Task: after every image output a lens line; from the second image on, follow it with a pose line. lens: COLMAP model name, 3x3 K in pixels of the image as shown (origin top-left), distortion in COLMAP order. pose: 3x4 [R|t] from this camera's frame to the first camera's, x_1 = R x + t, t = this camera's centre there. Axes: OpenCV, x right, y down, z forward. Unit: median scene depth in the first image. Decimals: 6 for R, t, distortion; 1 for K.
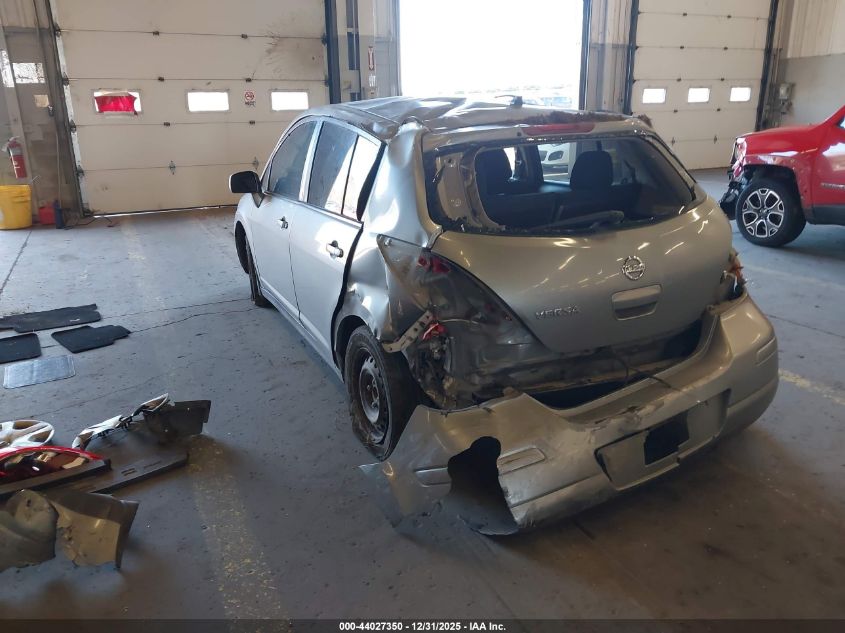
lens RADIAL K [[672.4, 0, 422.5], [0, 672.4, 316.5], [0, 0, 1]] dist [0.023302, -0.003705]
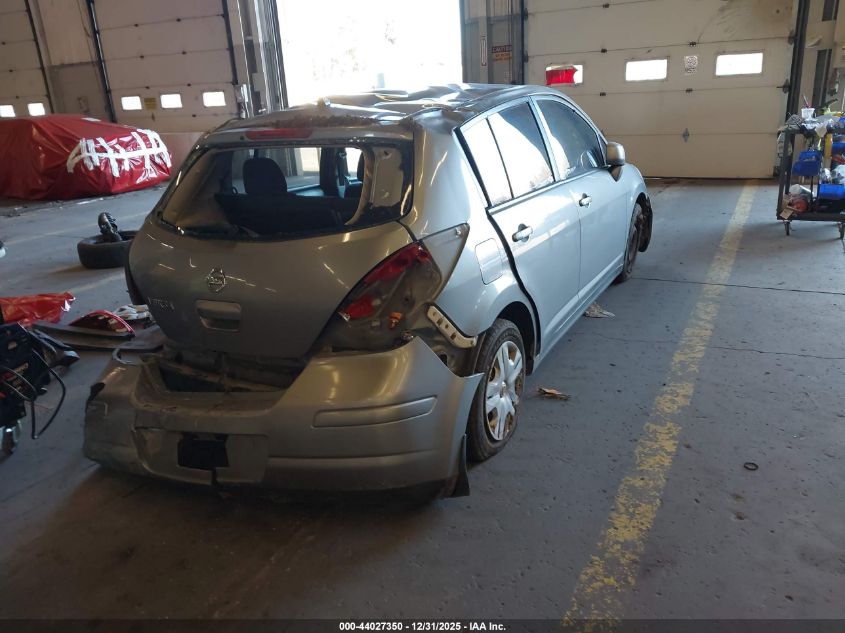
lens RADIAL K [[653.5, 0, 368.0], [0, 653.5, 314.8], [0, 0, 1]] dist [-0.009812, -0.002433]
pose [[0.579124, 0.244775, -0.777625, 0.767585], [-0.196602, 0.967641, 0.158171, -0.135371], [0.791179, 0.061282, 0.608507, 0.388787]]
